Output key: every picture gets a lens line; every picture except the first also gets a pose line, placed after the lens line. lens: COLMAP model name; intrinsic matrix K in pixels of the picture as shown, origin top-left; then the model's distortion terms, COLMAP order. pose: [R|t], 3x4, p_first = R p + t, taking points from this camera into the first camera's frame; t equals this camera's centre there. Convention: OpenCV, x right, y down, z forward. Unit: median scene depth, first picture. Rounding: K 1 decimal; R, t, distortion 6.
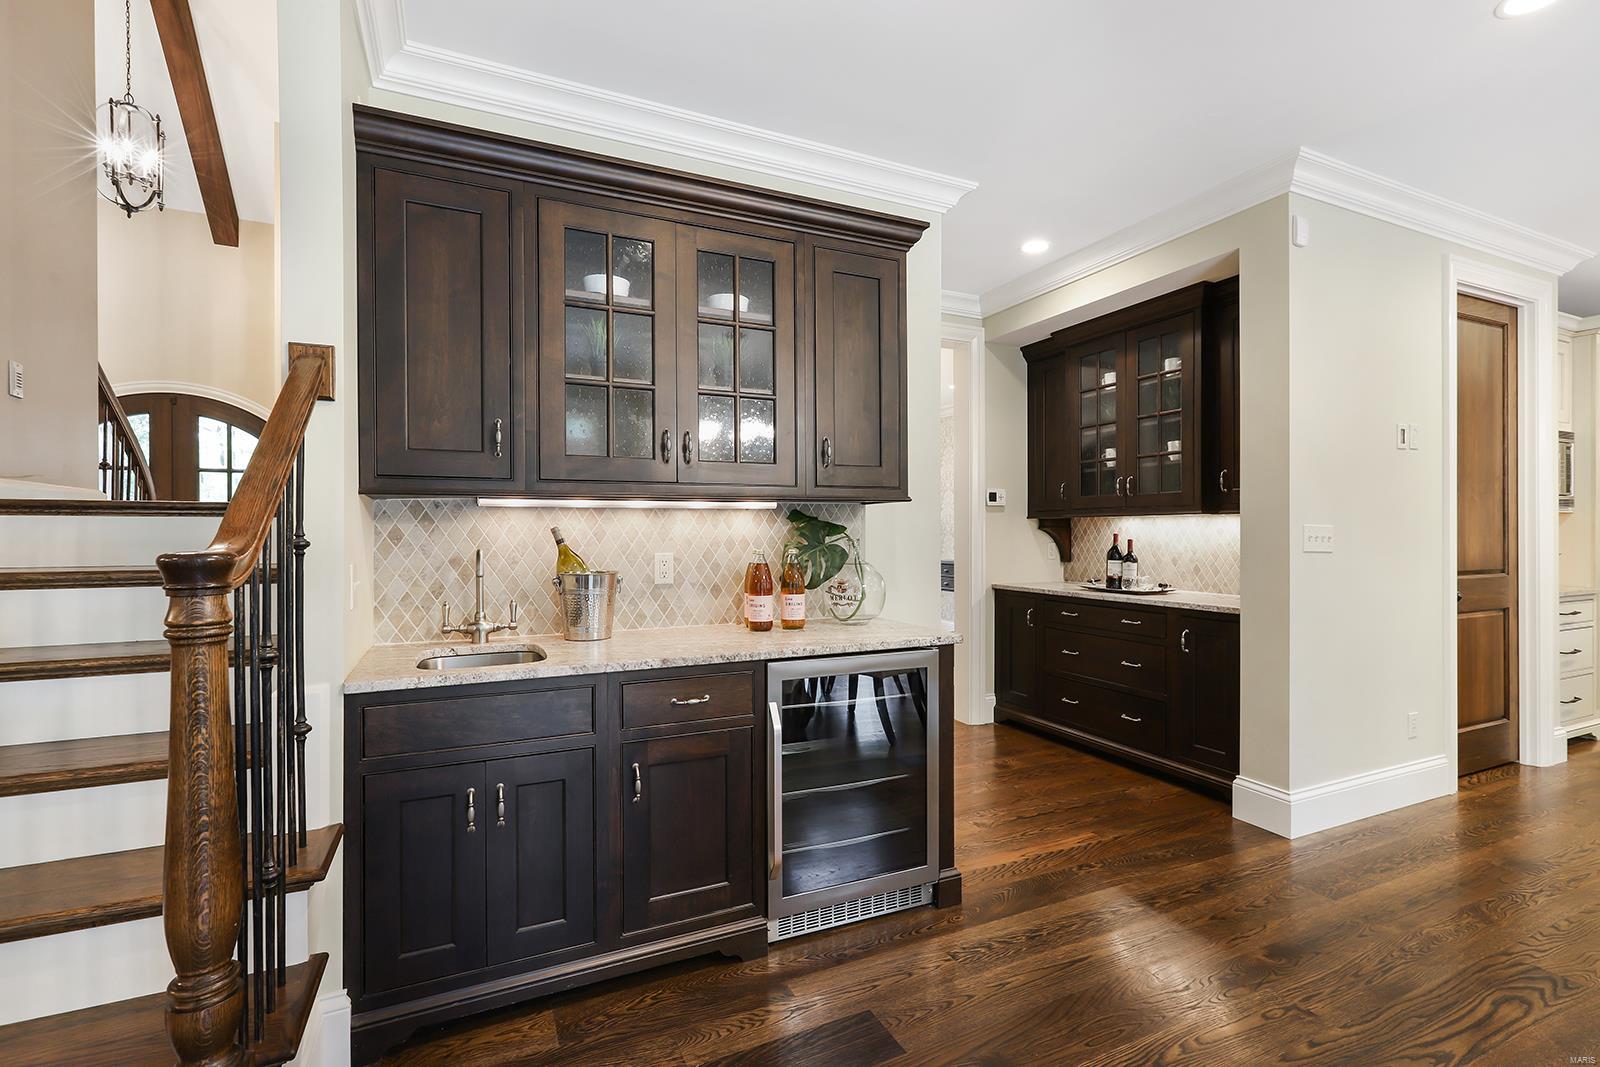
lens RADIAL K [[735.1, 0, 812.0], [0, 735.1, 531.6], [0, 0, 1]] dist [-0.000801, 0.000913]
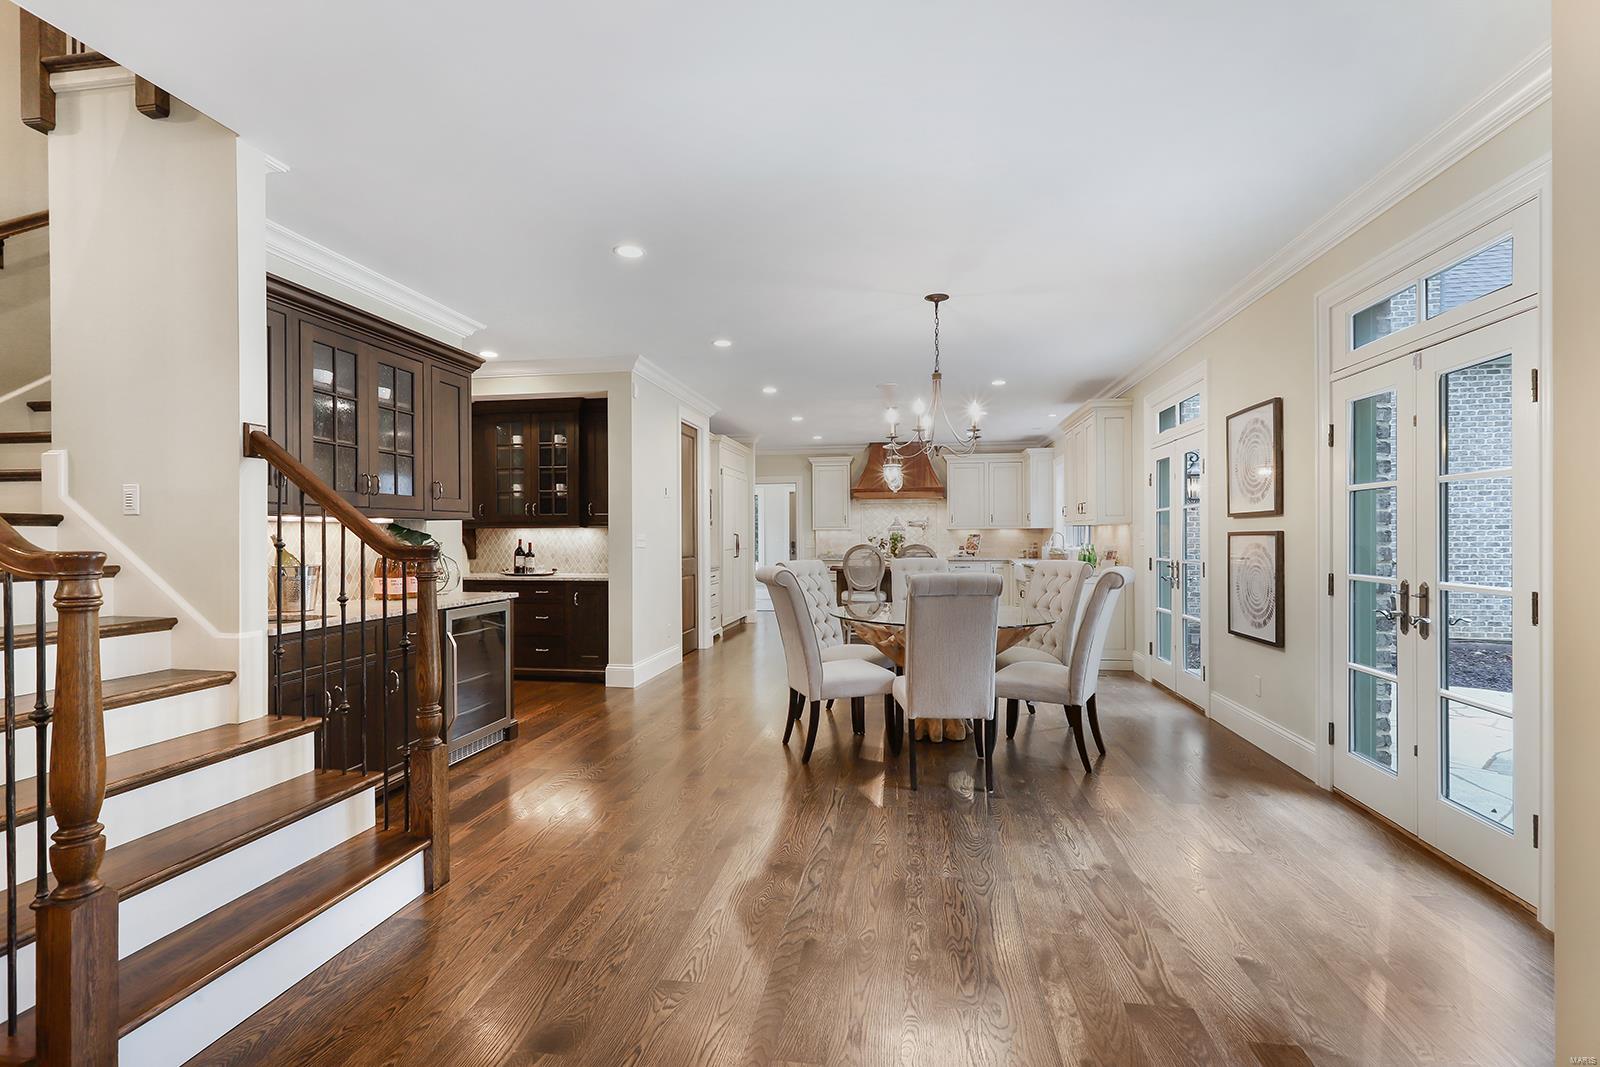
lens RADIAL K [[735.1, 0, 801.0], [0, 735.1, 535.2], [0, 0, 1]] dist [-0.000801, 0.000913]
pose [[0.561503, 0.001964, 0.827472, -0.645980], [0.002667, 0.999988, -0.004183, 0.003173], [-0.827470, 0.004556, 0.561491, -0.443225]]
